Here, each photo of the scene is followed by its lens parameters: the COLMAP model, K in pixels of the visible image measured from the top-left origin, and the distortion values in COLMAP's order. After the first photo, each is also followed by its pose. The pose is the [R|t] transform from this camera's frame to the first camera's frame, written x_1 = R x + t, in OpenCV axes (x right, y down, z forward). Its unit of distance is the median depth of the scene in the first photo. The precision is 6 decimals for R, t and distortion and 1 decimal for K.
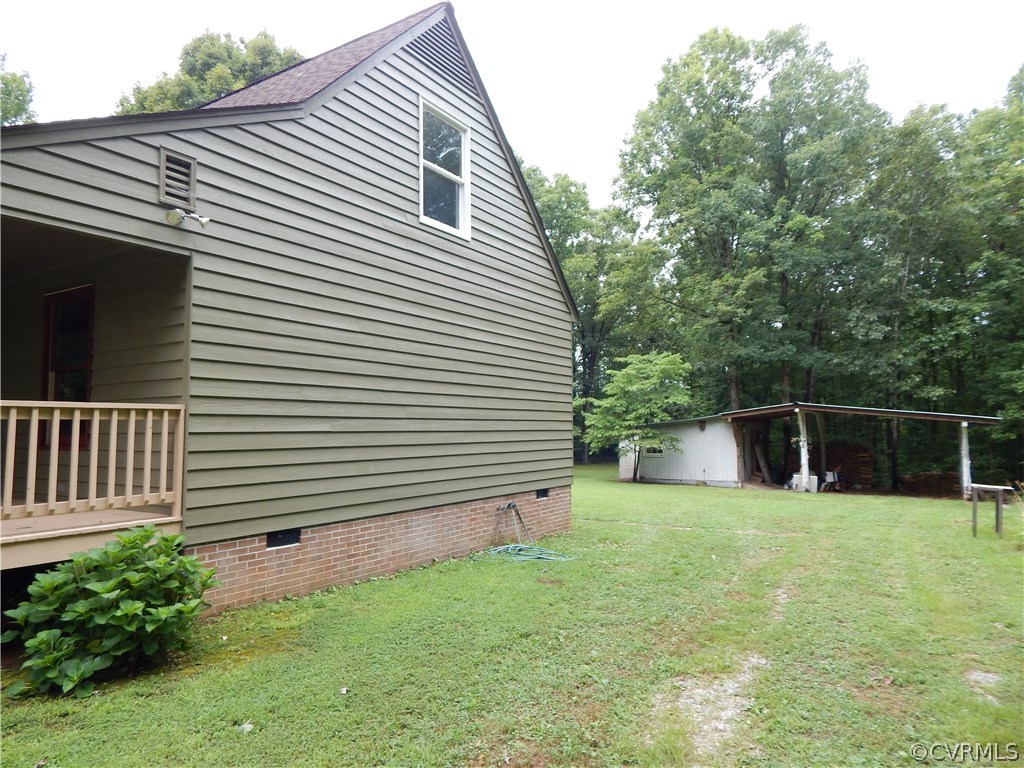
lens RADIAL K [[672.6, 0, 518.7], [0, 672.6, 382.3], [0, 0, 1]] dist [-0.002379, -0.001672]
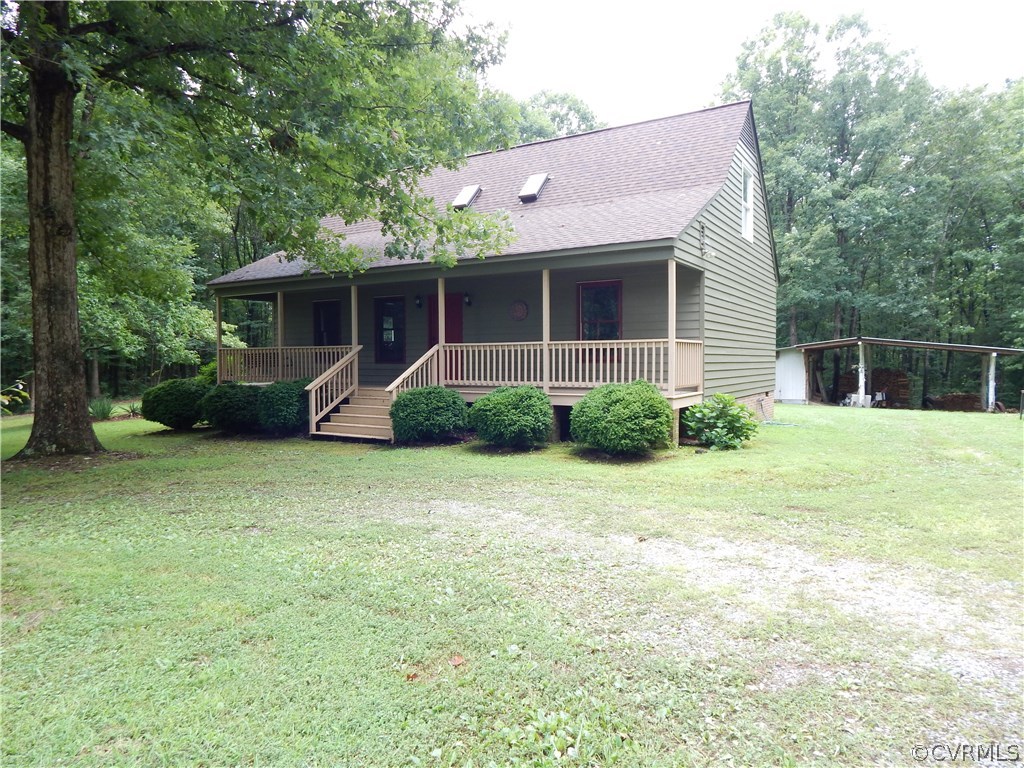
lens RADIAL K [[672.6, 0, 512.1], [0, 672.6, 381.9], [0, 0, 1]] dist [-0.002379, -0.001672]
pose [[0.999965, 0.002867, 0.007859, -0.222689], [-0.003648, 0.994865, 0.101140, -0.010522], [-0.007529, -0.101165, 0.994841, -0.233738]]
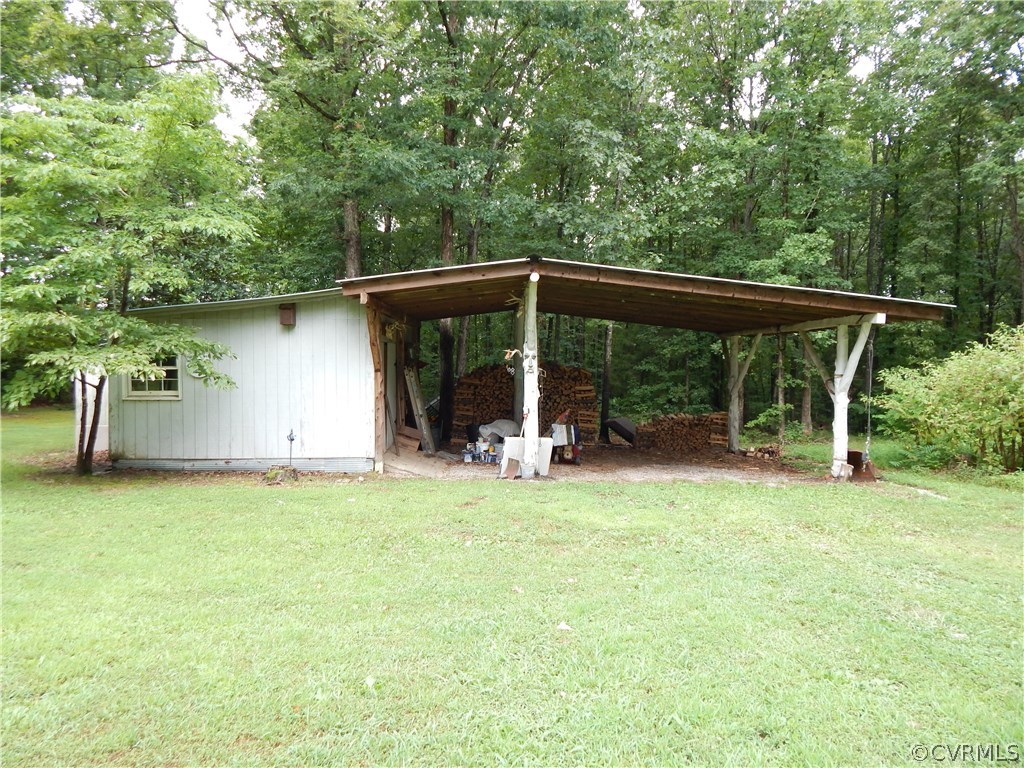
lens RADIAL K [[672.6, 0, 517.7], [0, 672.6, 377.4], [0, 0, 1]] dist [-0.002379, -0.001672]
pose [[0.827151, -0.005704, 0.561951, 0.162313], [-0.047260, 0.995700, 0.079669, 0.060422], [-0.559989, -0.092456, 0.823325, 0.595061]]
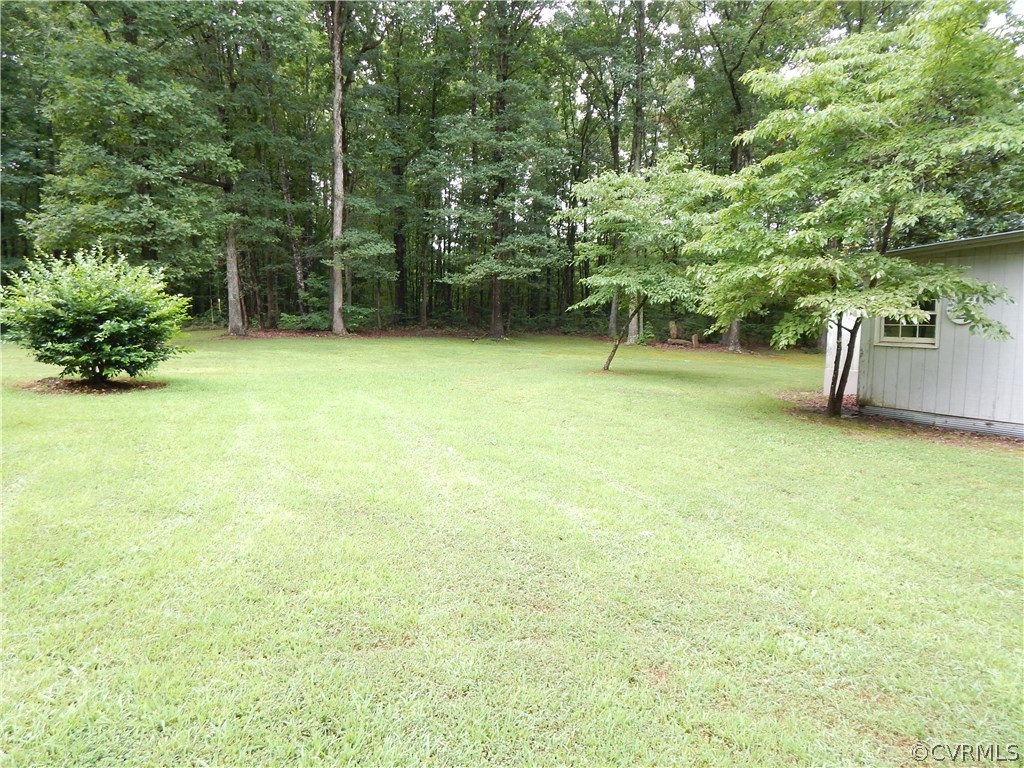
lens RADIAL K [[672.6, 0, 515.2], [0, 672.6, 365.2], [0, 0, 1]] dist [-0.002379, -0.001672]
pose [[0.920930, 0.045158, -0.387102, 0.153047], [0.015666, 0.988172, 0.152547, 0.064890], [0.389412, -0.146550, 0.909330, 0.615030]]
